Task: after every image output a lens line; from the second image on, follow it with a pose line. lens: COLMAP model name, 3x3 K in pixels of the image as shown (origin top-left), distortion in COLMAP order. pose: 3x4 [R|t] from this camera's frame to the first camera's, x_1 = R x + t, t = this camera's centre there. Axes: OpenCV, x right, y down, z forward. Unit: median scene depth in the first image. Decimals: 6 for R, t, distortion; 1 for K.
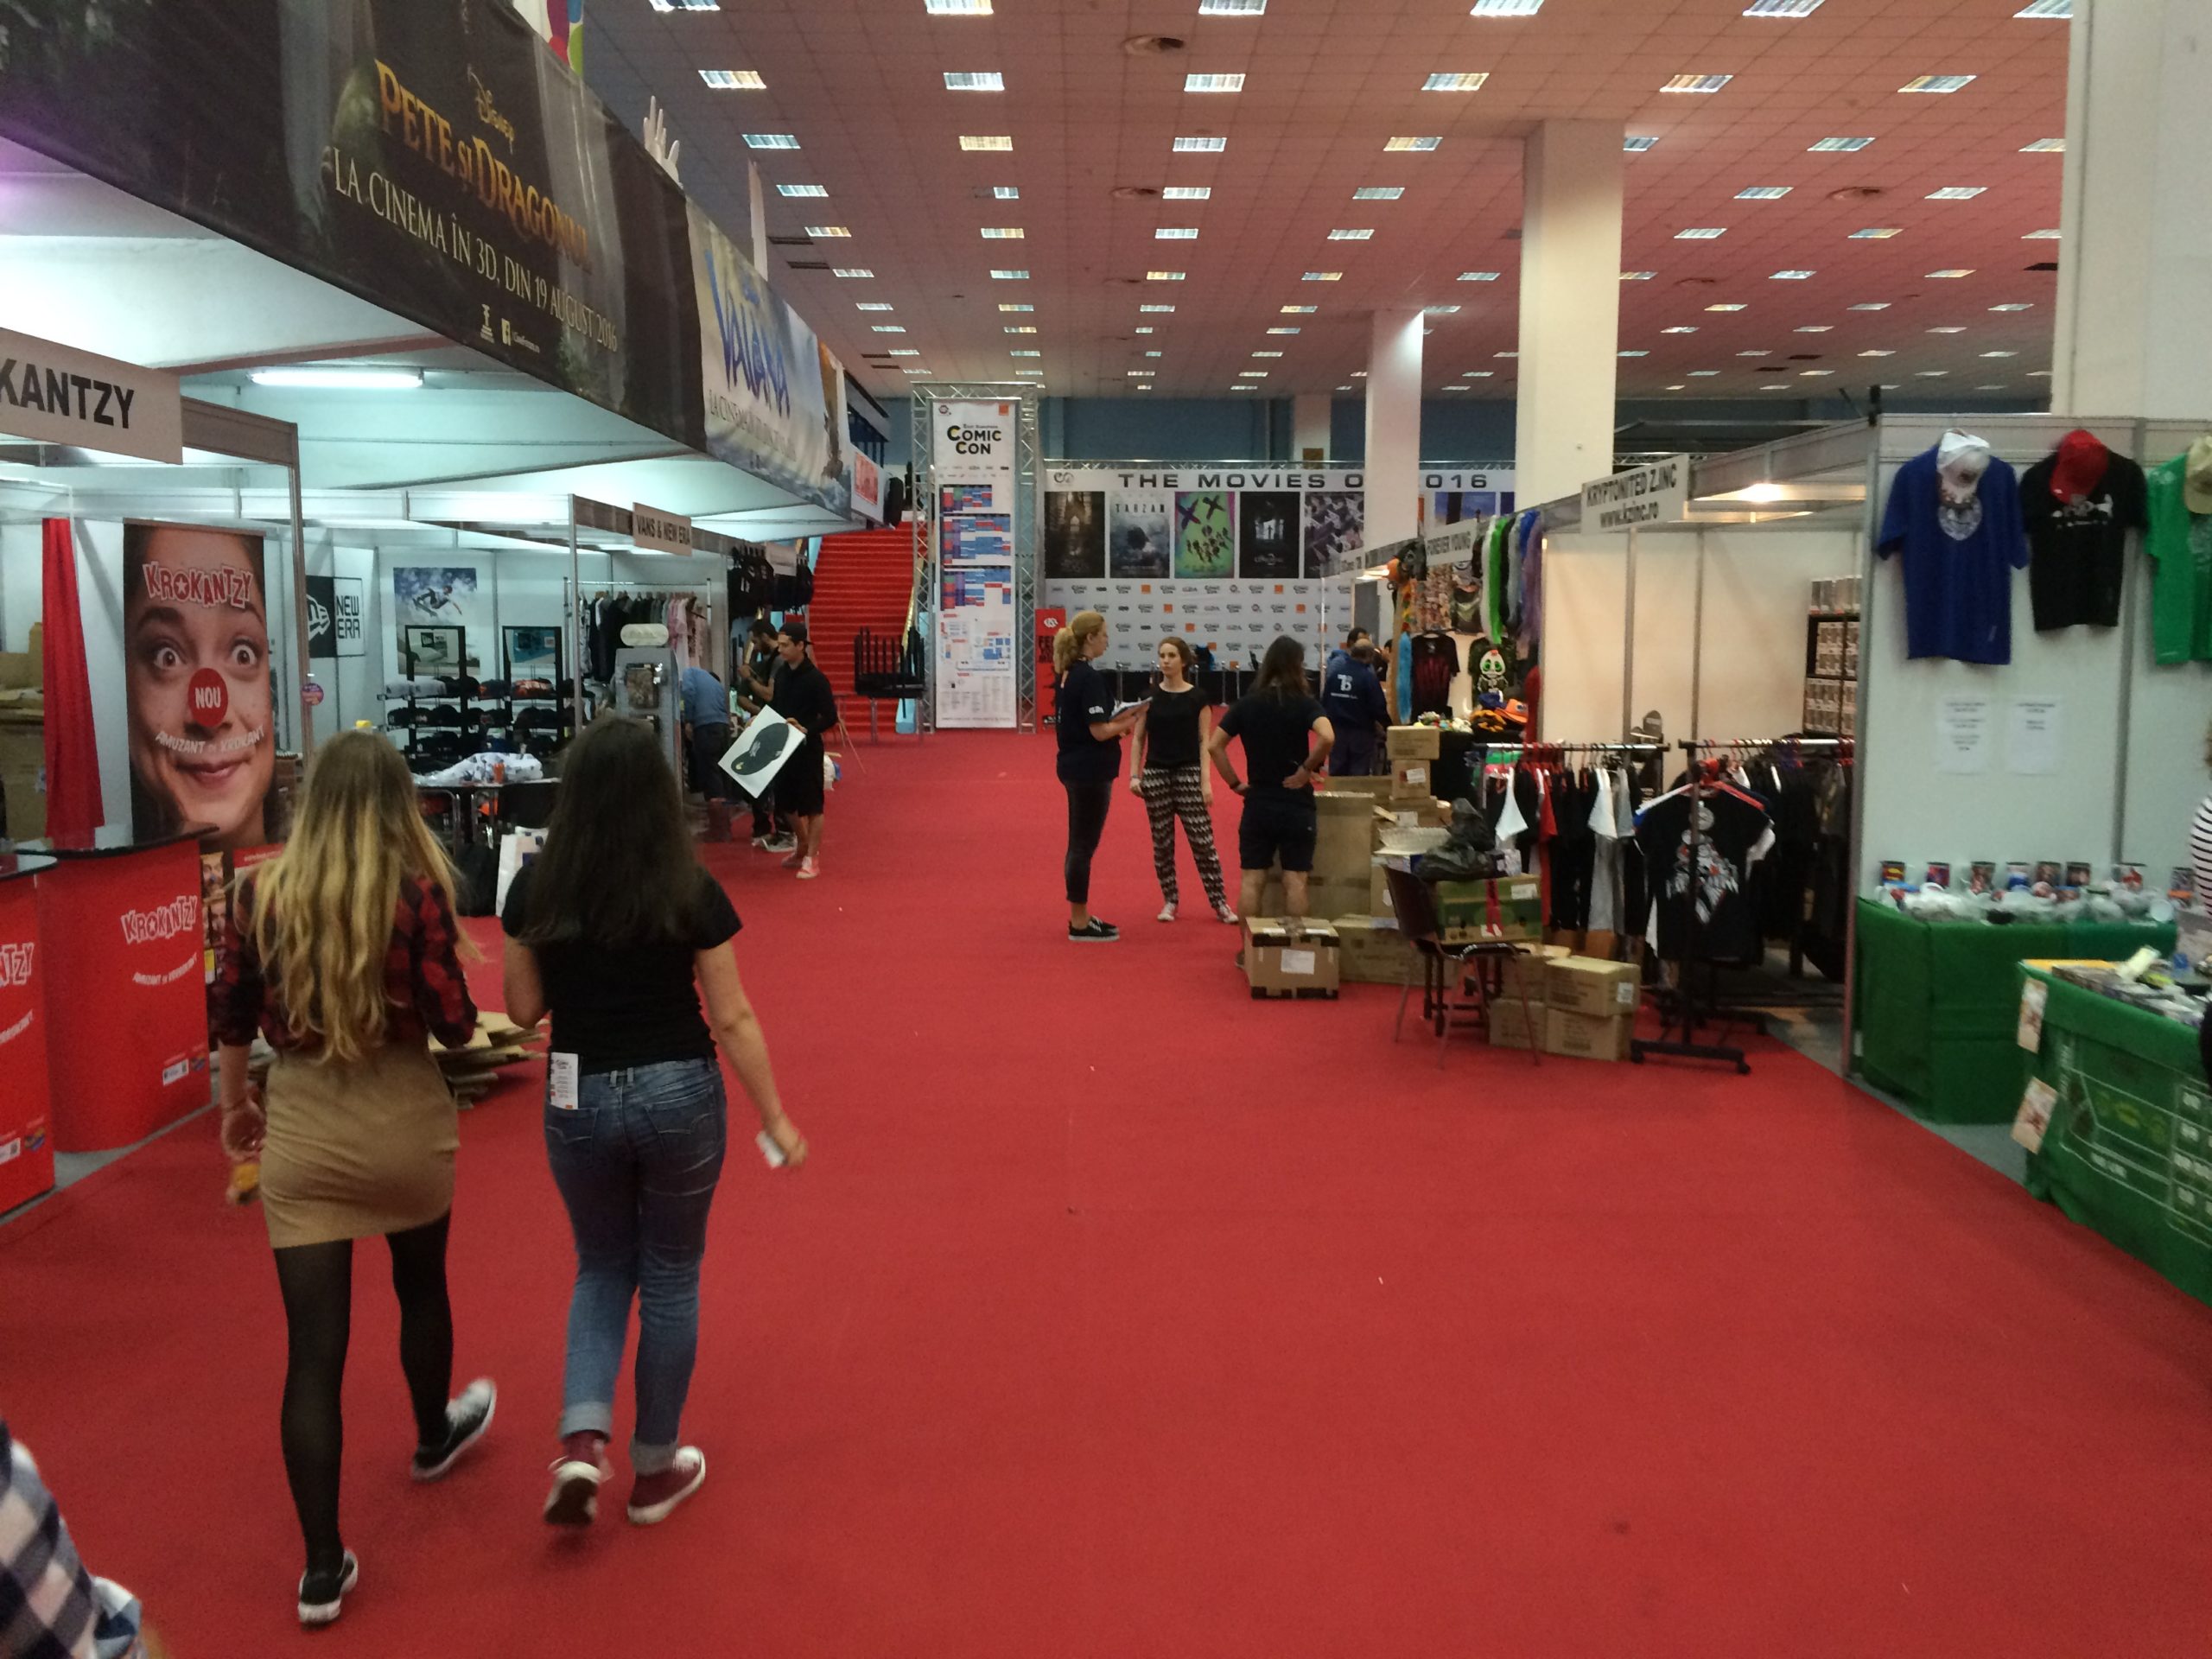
lens RADIAL K [[1863.3, 0, 1105.5], [0, 1863.3, 803.0], [0, 0, 1]] dist [0.075377, -0.097092]
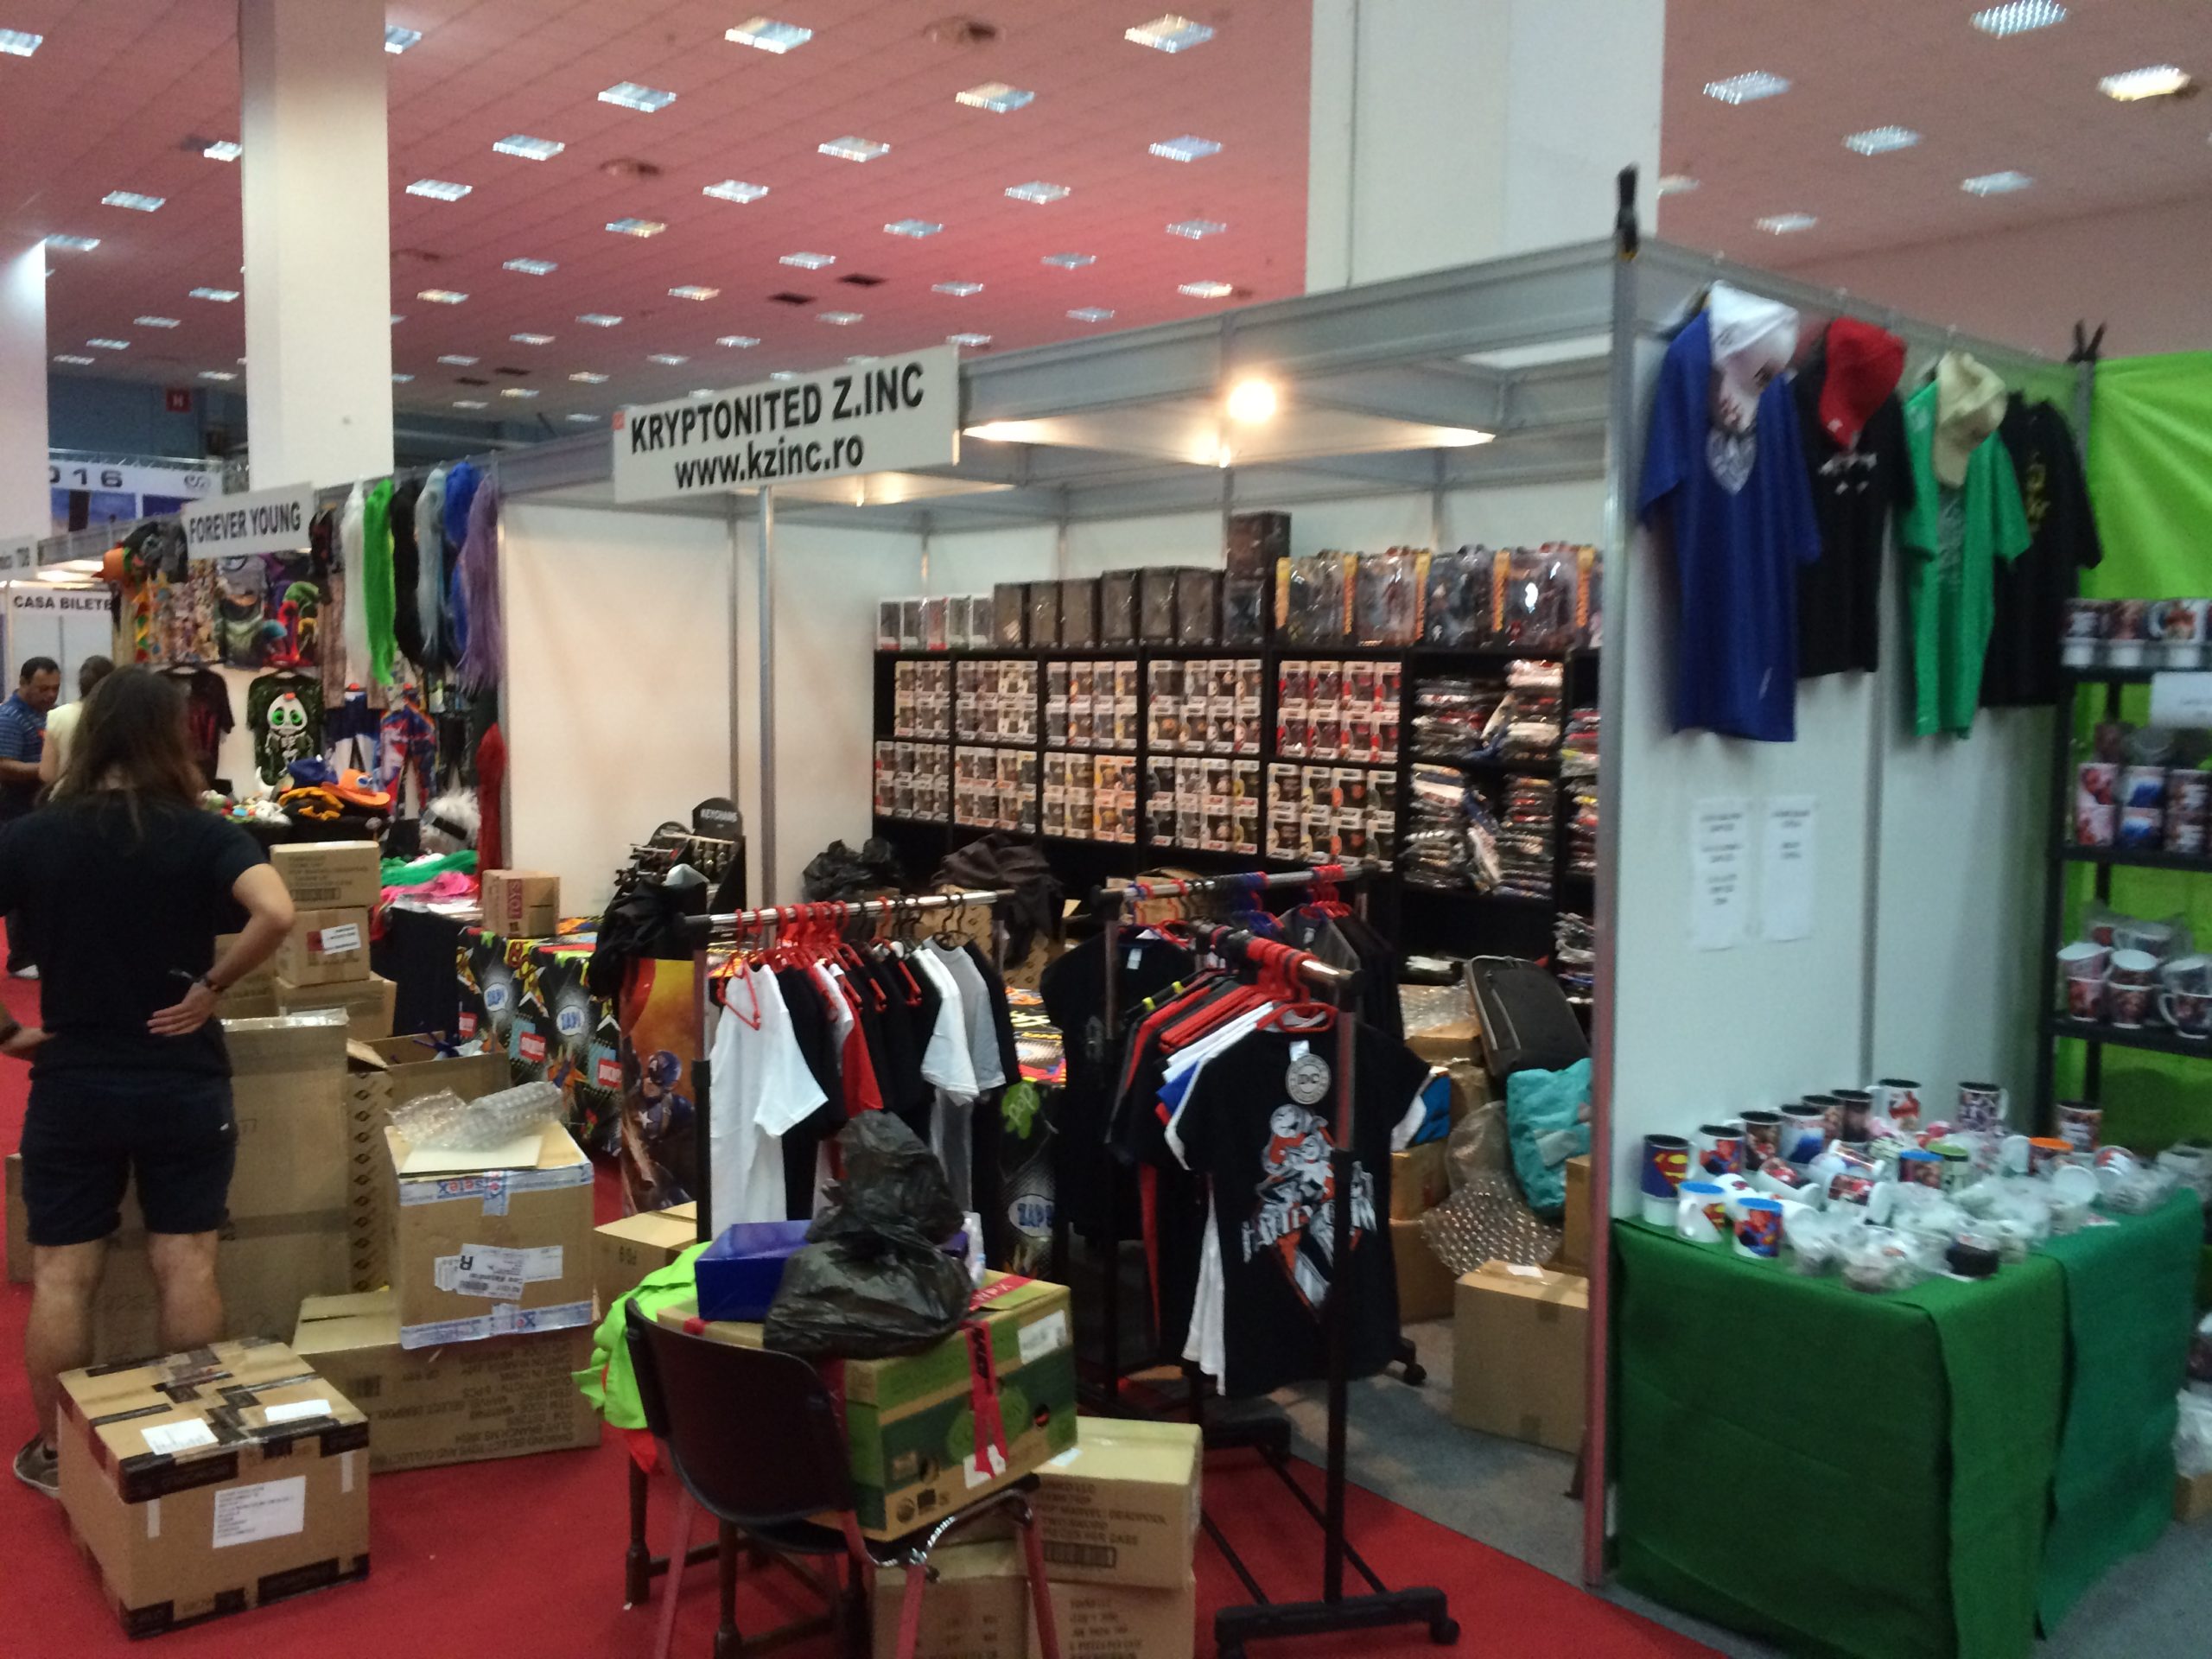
lens RADIAL K [[1863.3, 0, 1105.5], [0, 1863.3, 803.0], [0, 0, 1]] dist [0.075377, -0.097092]
pose [[0.763479, -0.032645, 0.645007, -0.009221], [0.046552, 0.998906, -0.004546, -0.046010], [-0.644152, 0.033497, 0.764163, 0.528396]]
